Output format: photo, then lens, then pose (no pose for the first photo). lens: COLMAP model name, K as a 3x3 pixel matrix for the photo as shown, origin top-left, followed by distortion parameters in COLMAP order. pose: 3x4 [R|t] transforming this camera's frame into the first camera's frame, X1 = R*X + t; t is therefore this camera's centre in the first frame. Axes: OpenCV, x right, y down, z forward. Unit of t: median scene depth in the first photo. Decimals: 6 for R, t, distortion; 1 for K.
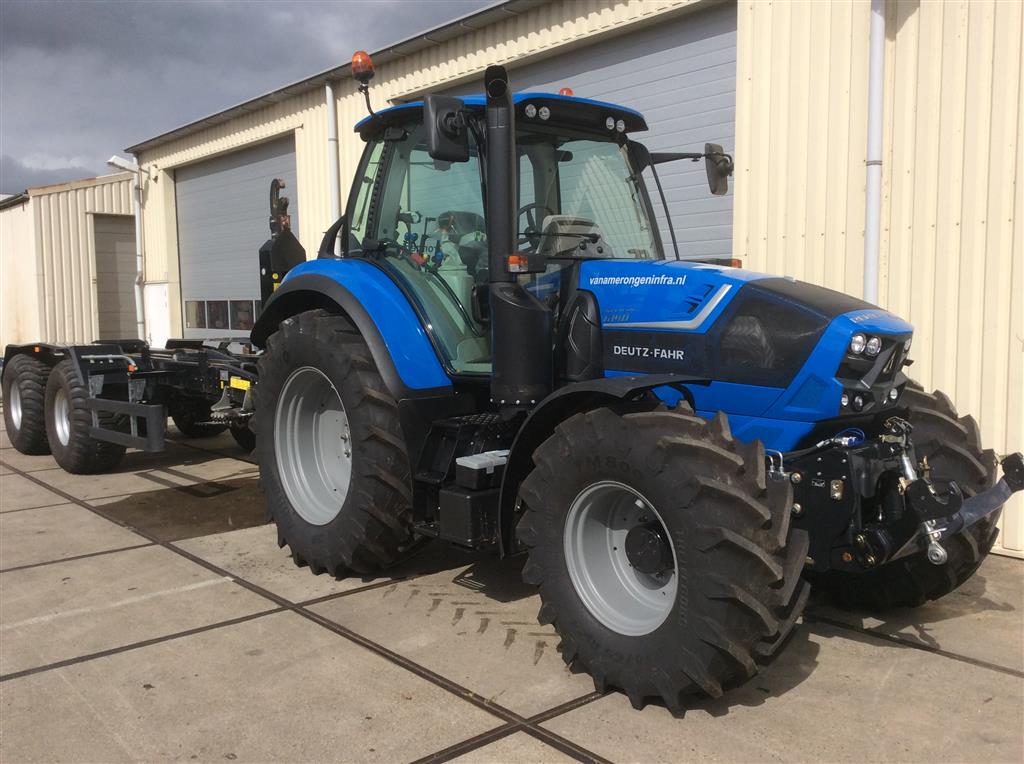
lens RADIAL K [[934.0, 0, 509.6], [0, 934.0, 387.5], [0, 0, 1]] dist [0.031607, 0.000000]
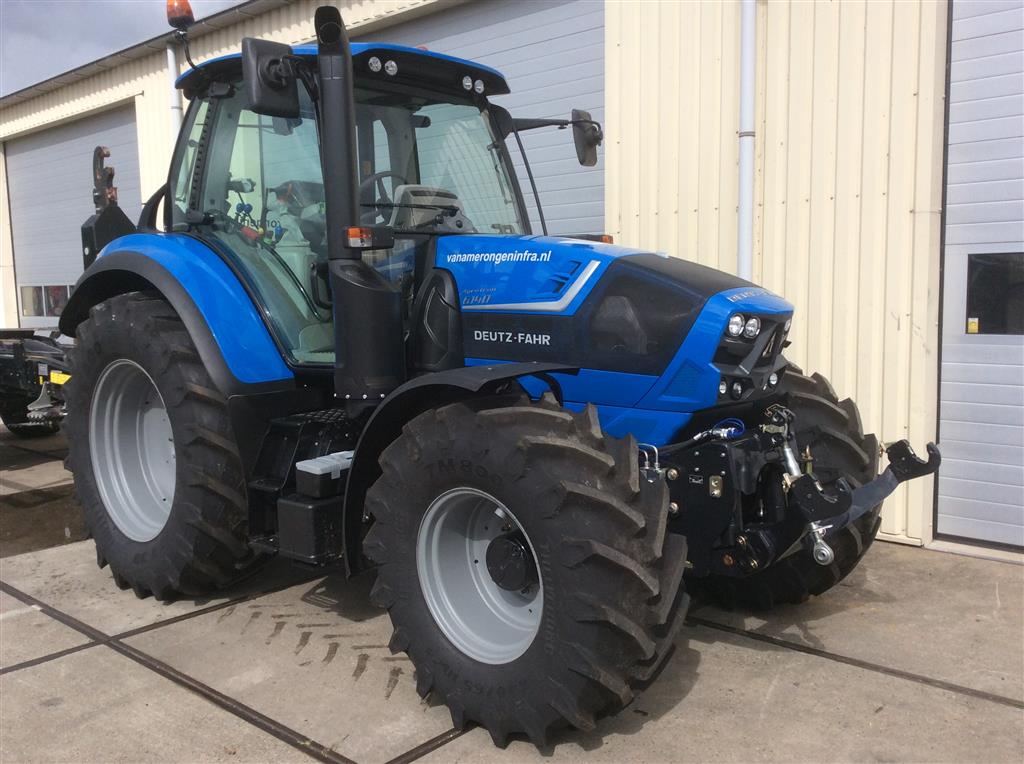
lens RADIAL K [[934.0, 0, 513.9], [0, 934.0, 388.5], [0, 0, 1]] dist [0.031607, 0.000000]
pose [[0.991616, -0.022417, 0.127262, 0.035191], [0.020027, 0.999599, 0.020031, -0.006434], [-0.127660, -0.017314, 0.991667, 0.109712]]
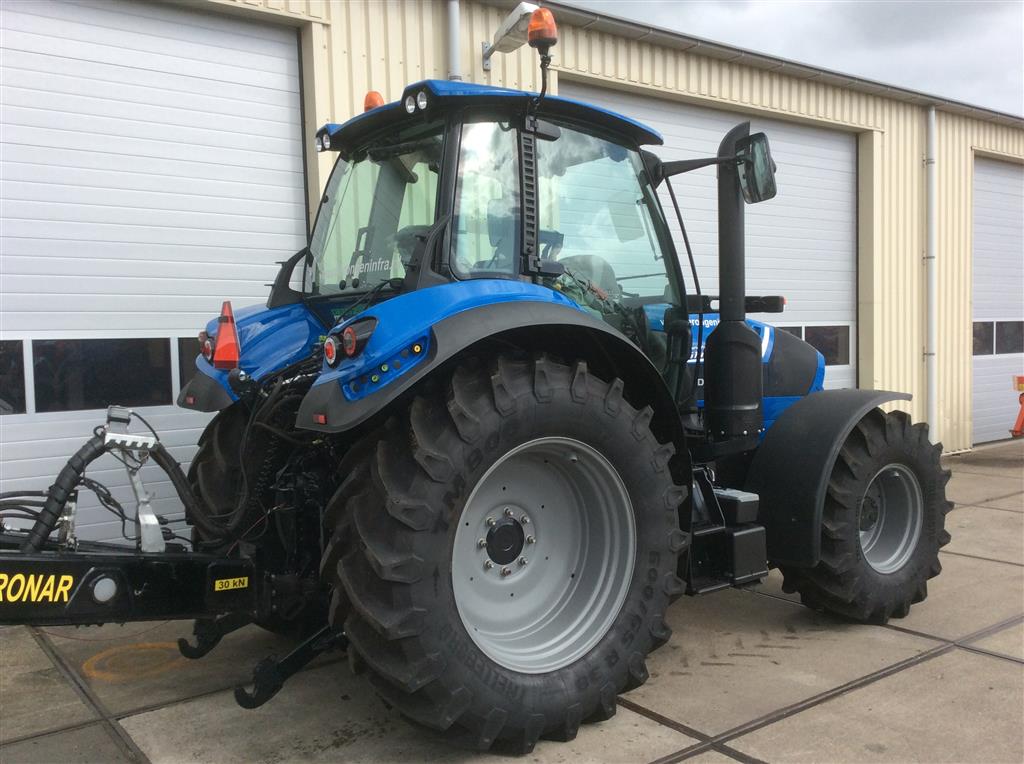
lens RADIAL K [[934.0, 0, 517.0], [0, 934.0, 379.2], [0, 0, 1]] dist [0.031607, 0.000000]
pose [[0.056686, -0.026999, 0.998027, -1.045078], [0.113598, 0.993317, 0.020420, -0.093182], [-0.991908, 0.112216, 0.059374, 1.147970]]
